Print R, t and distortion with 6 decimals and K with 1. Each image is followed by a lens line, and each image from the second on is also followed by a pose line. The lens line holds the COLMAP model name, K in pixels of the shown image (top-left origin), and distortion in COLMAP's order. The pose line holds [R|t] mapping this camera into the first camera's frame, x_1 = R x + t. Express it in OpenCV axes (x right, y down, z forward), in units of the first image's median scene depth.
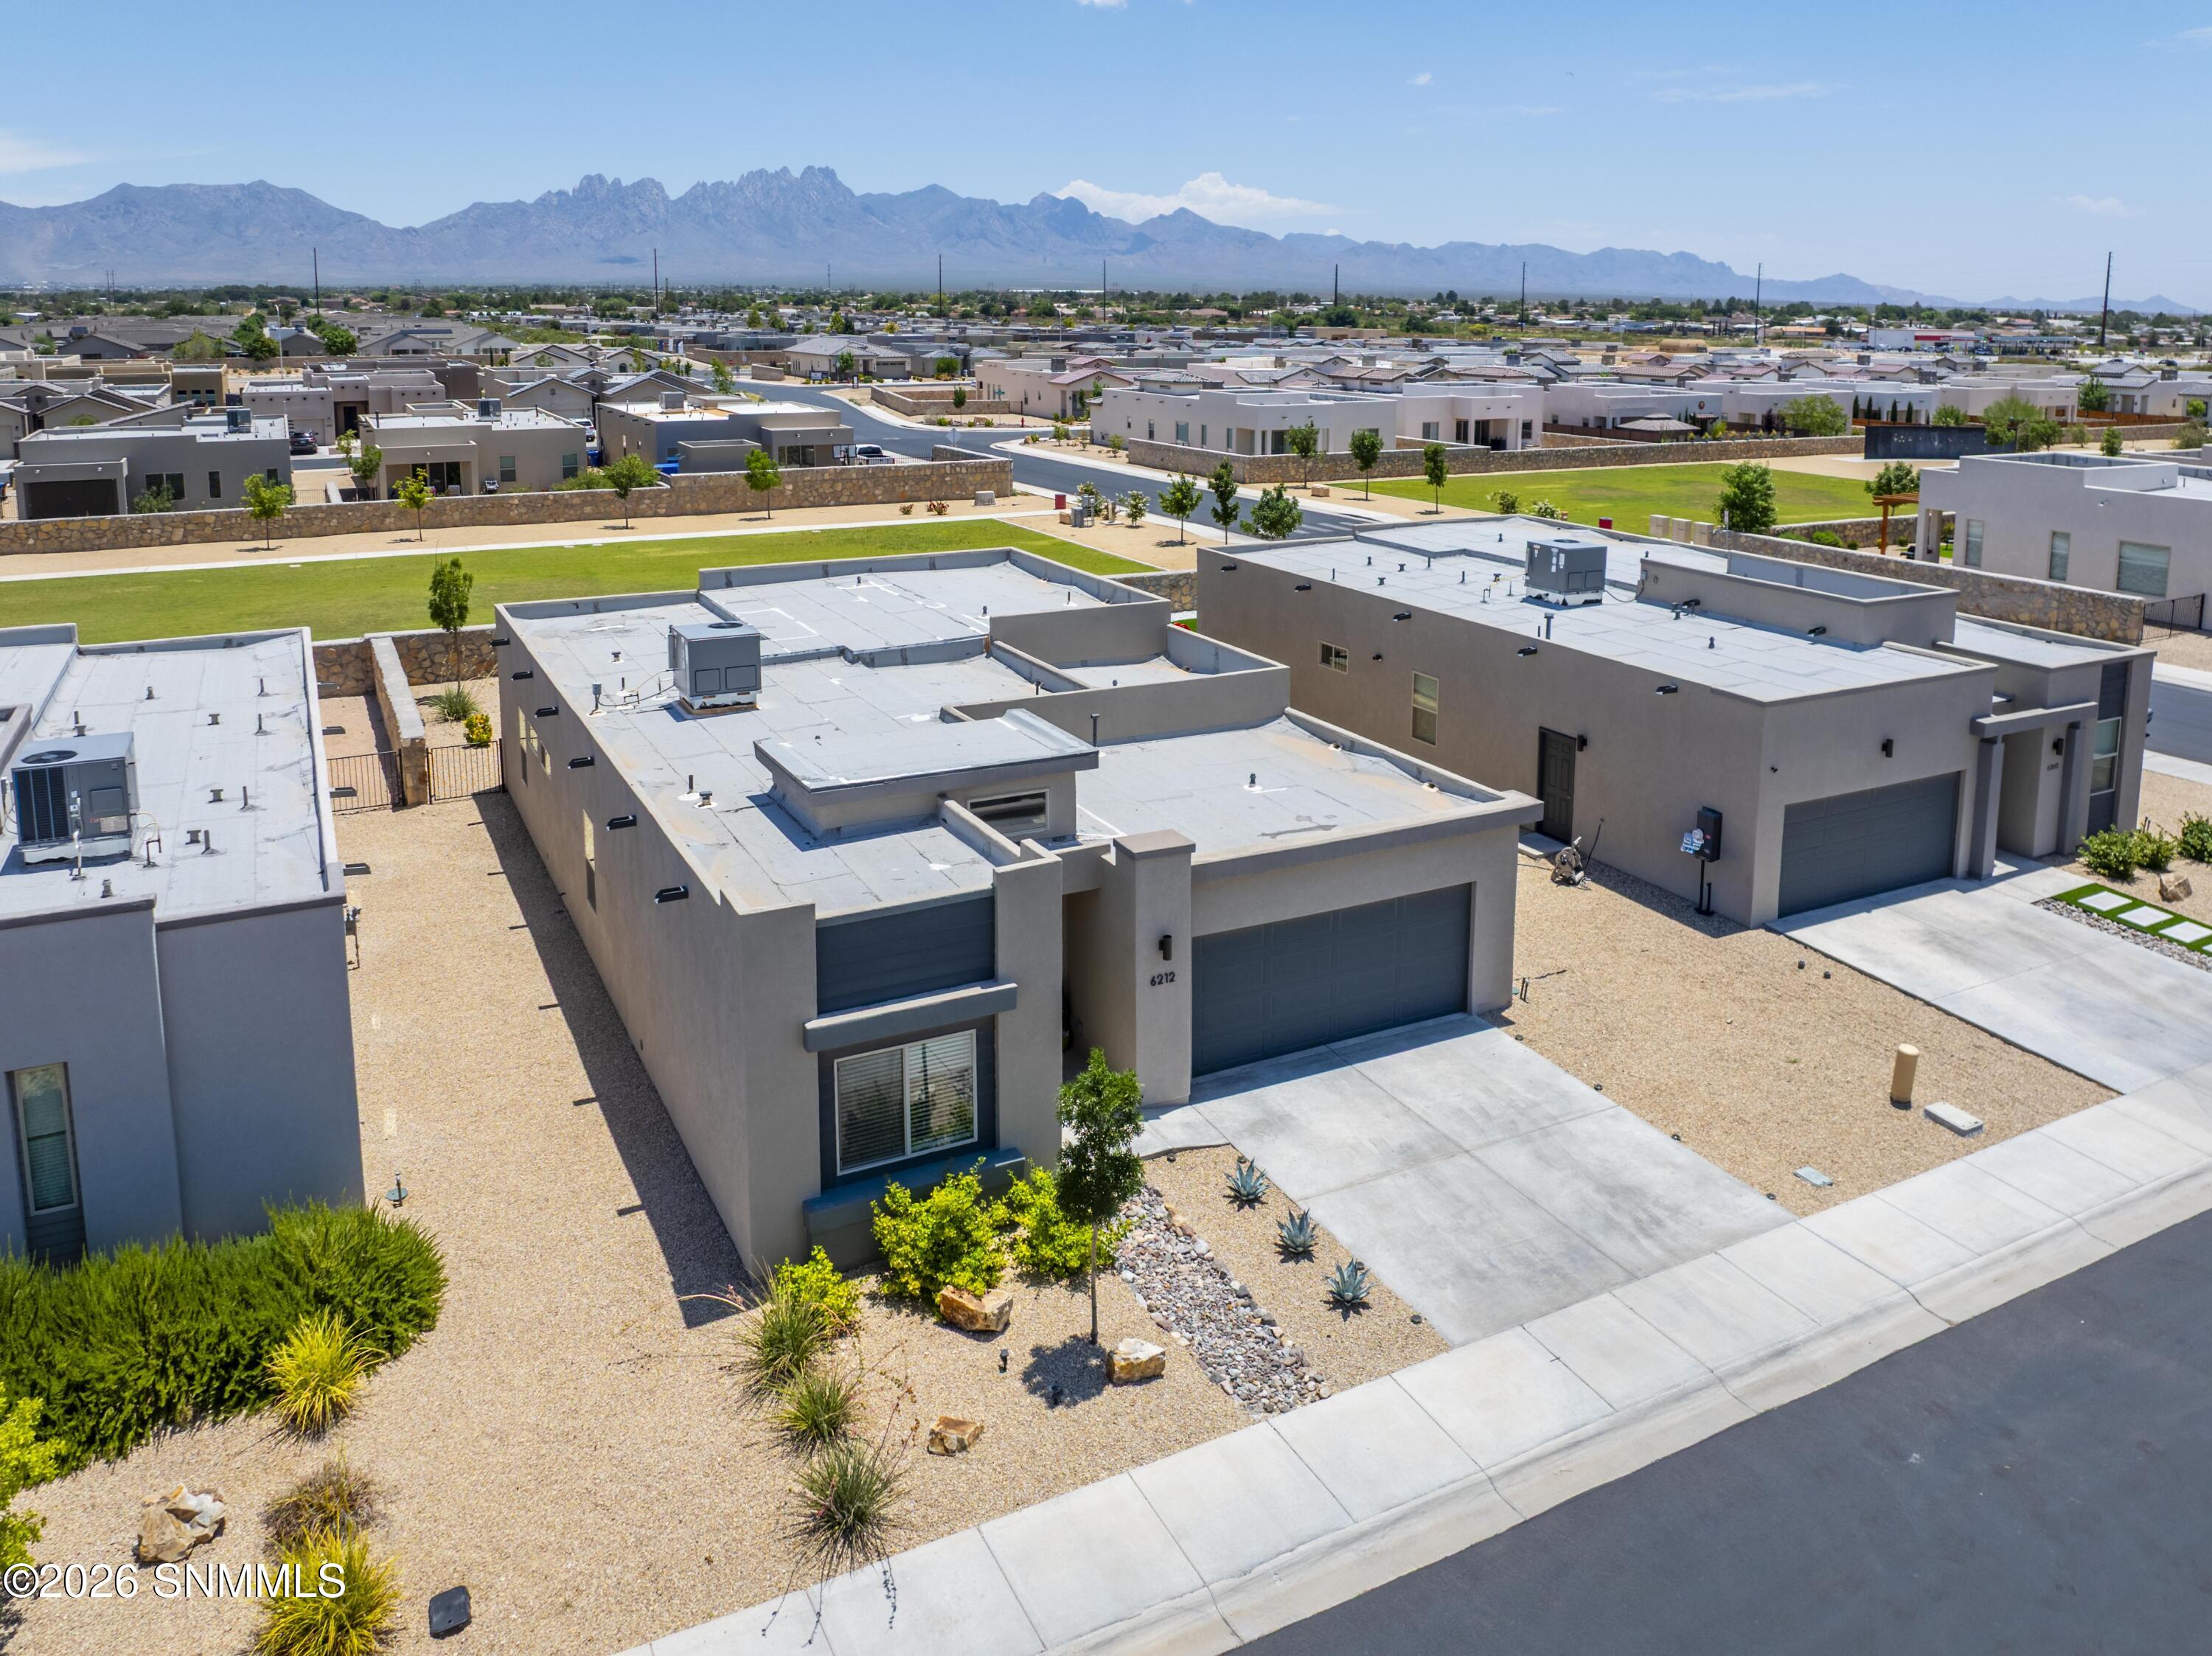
lens RADIAL K [[1655.7, 0, 1136.9], [0, 1655.7, 539.0], [0, 0, 1]] dist [-0.041222, 0.007167]
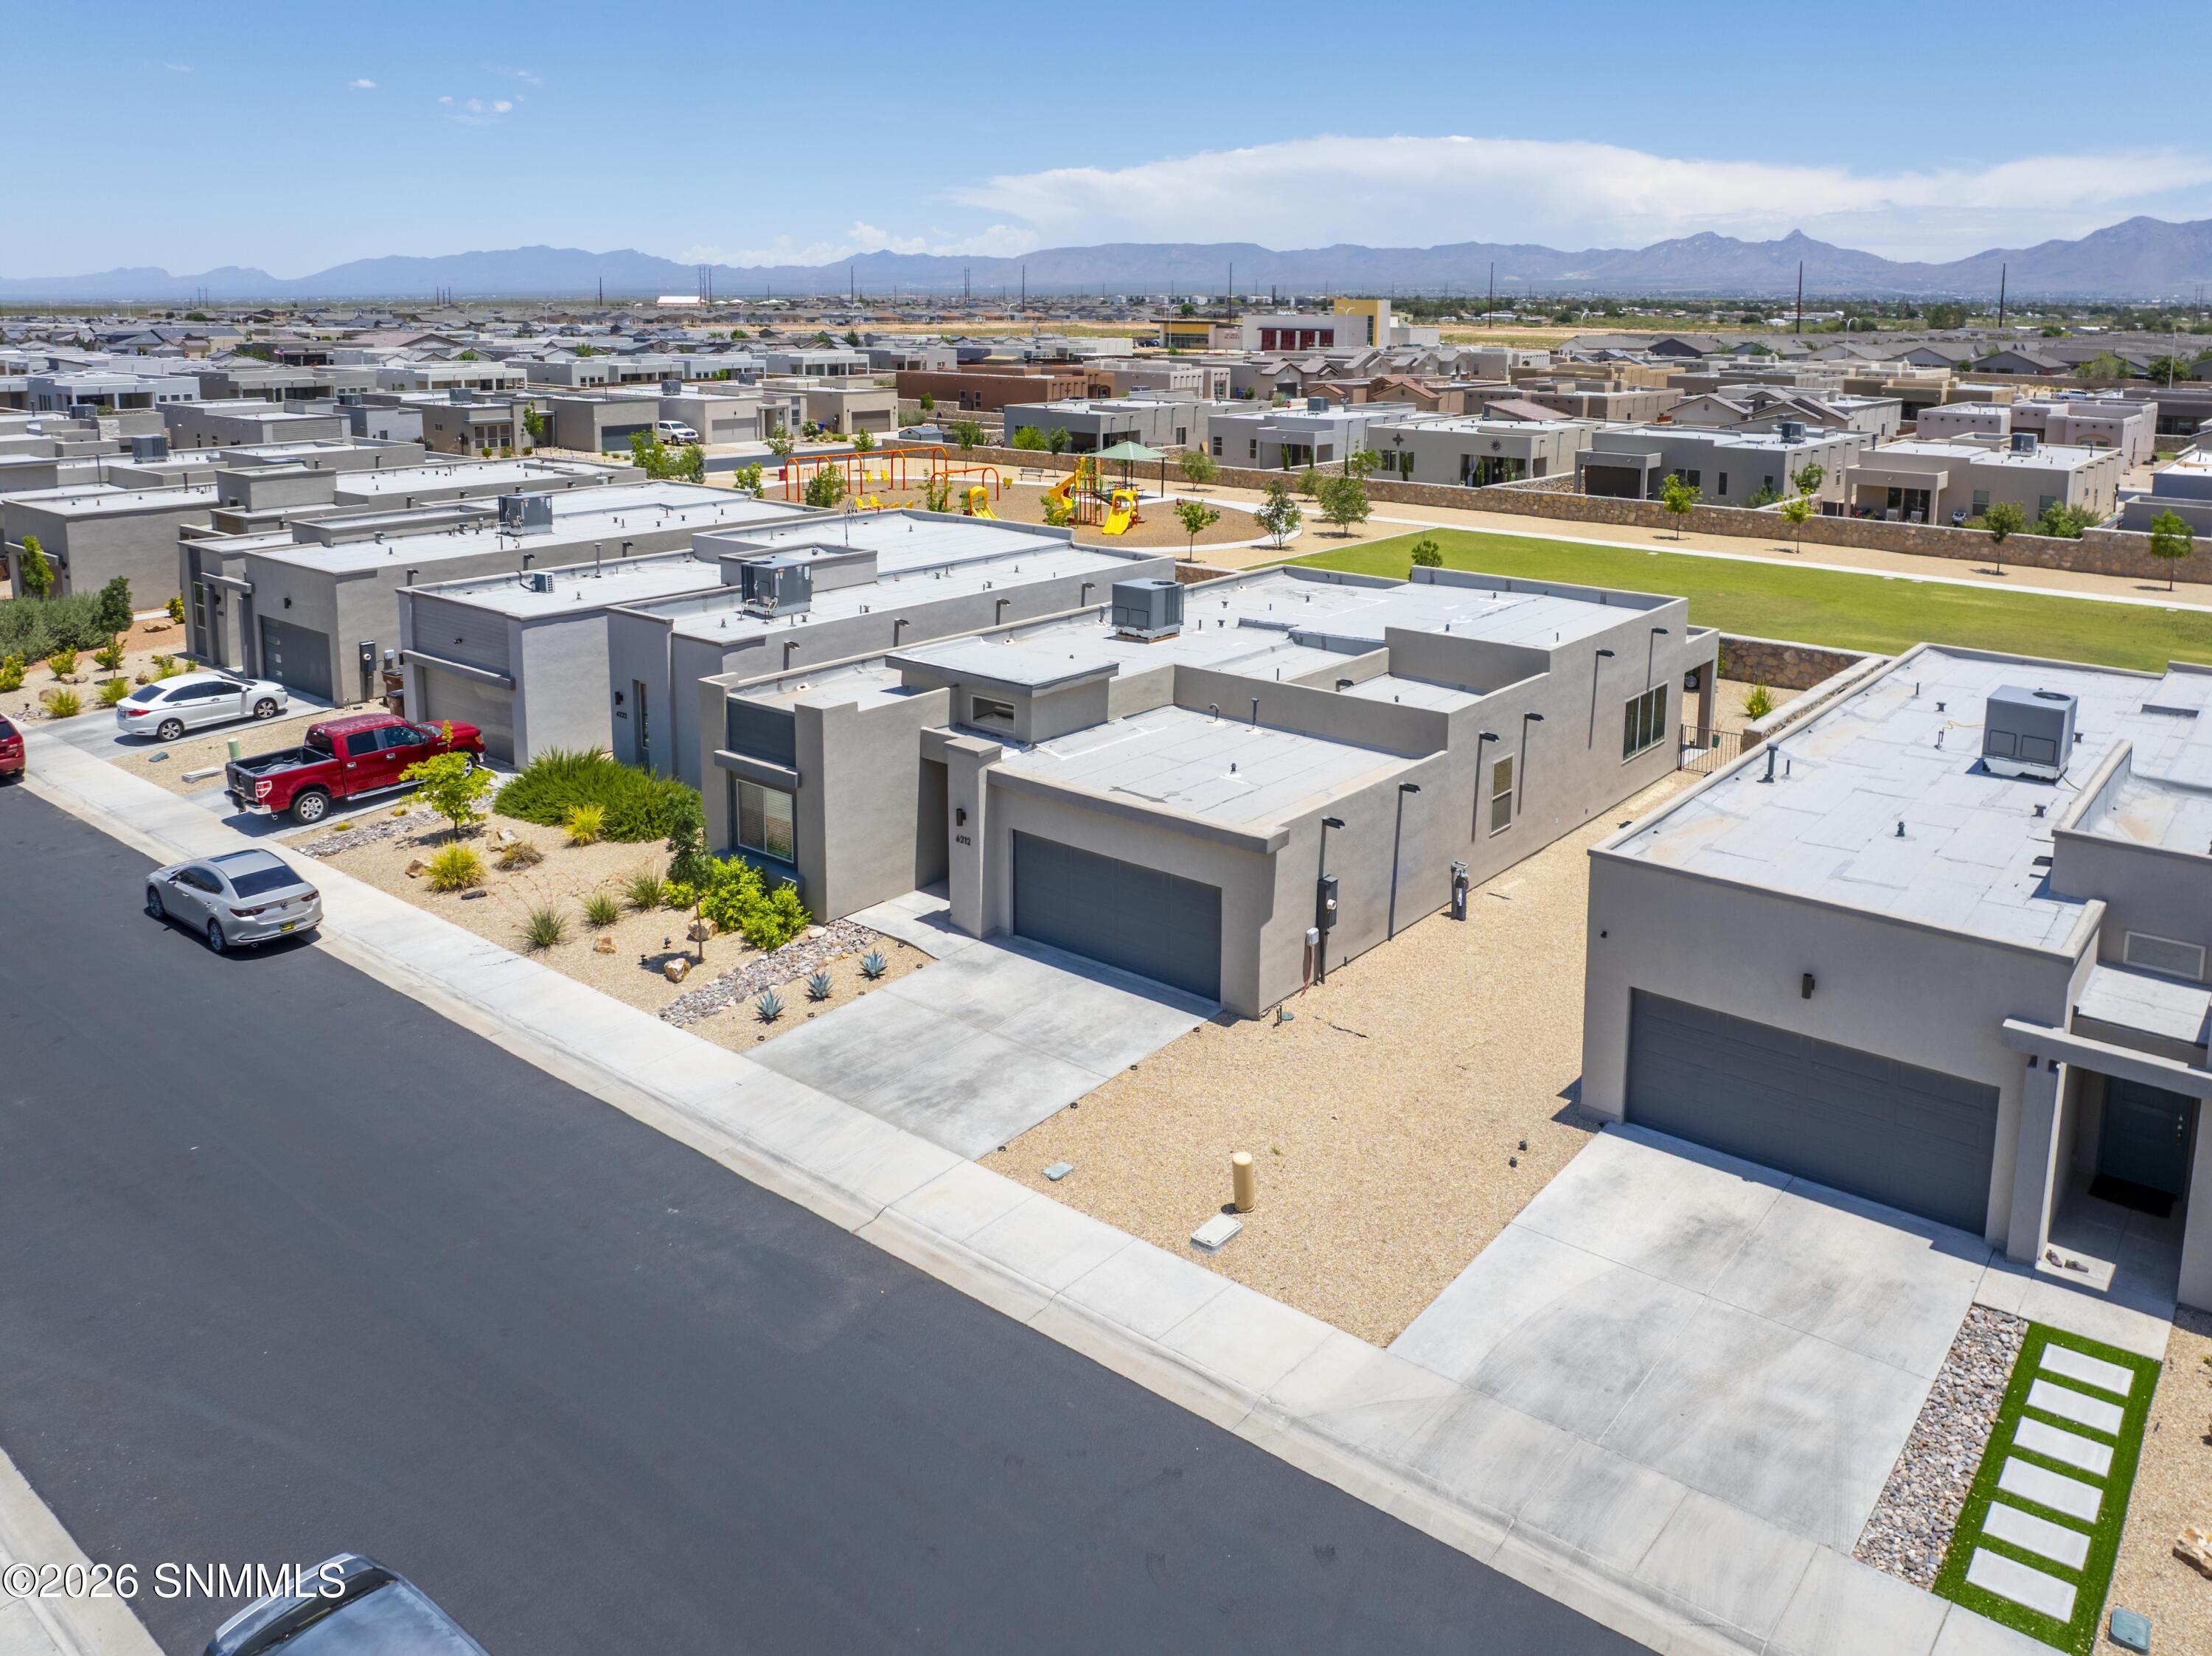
lens RADIAL K [[1655.7, 0, 1136.9], [0, 1655.7, 539.0], [0, 0, 1]] dist [-0.041222, 0.007167]
pose [[0.409033, 0.137542, -0.902095, 1.017751], [-0.145170, 0.985793, 0.084479, -0.100607], [0.900898, 0.096403, 0.423189, 0.389195]]
